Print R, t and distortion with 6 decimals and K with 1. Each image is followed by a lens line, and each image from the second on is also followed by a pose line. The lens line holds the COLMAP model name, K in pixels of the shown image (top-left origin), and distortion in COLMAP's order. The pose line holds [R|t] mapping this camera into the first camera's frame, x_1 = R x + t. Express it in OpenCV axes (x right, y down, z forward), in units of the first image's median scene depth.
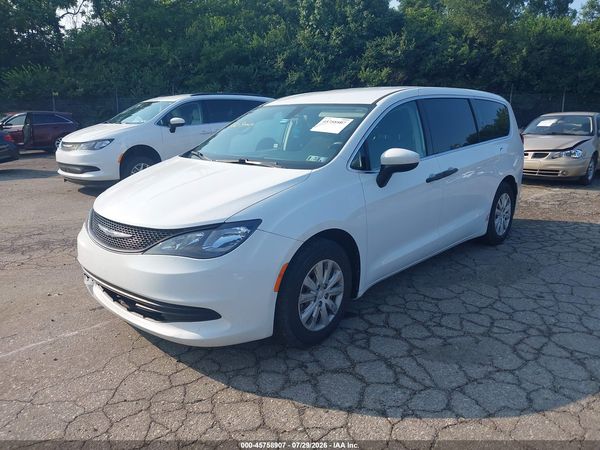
lens RADIAL K [[463.3, 0, 268.0], [0, 463.3, 225.1], [0, 0, 1]] dist [-0.005951, -0.003443]
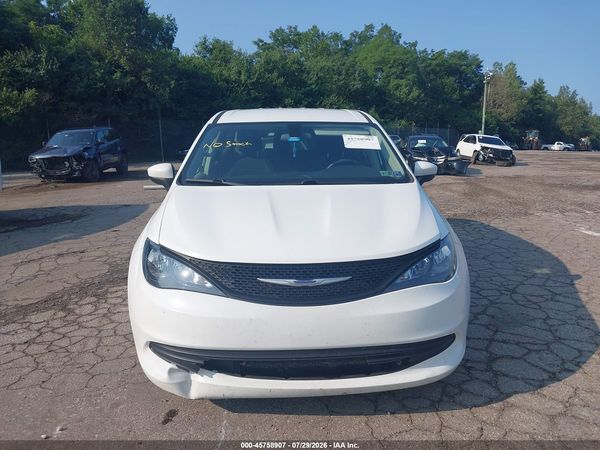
lens RADIAL K [[482.8, 0, 306.8], [0, 482.8, 225.0], [0, 0, 1]] dist [-0.003458, 0.000608]
pose [[0.699225, -0.128172, 0.703318, -0.232290], [0.170969, 0.985230, 0.009574, -0.022016], [-0.694157, 0.113552, 0.710811, 0.113934]]
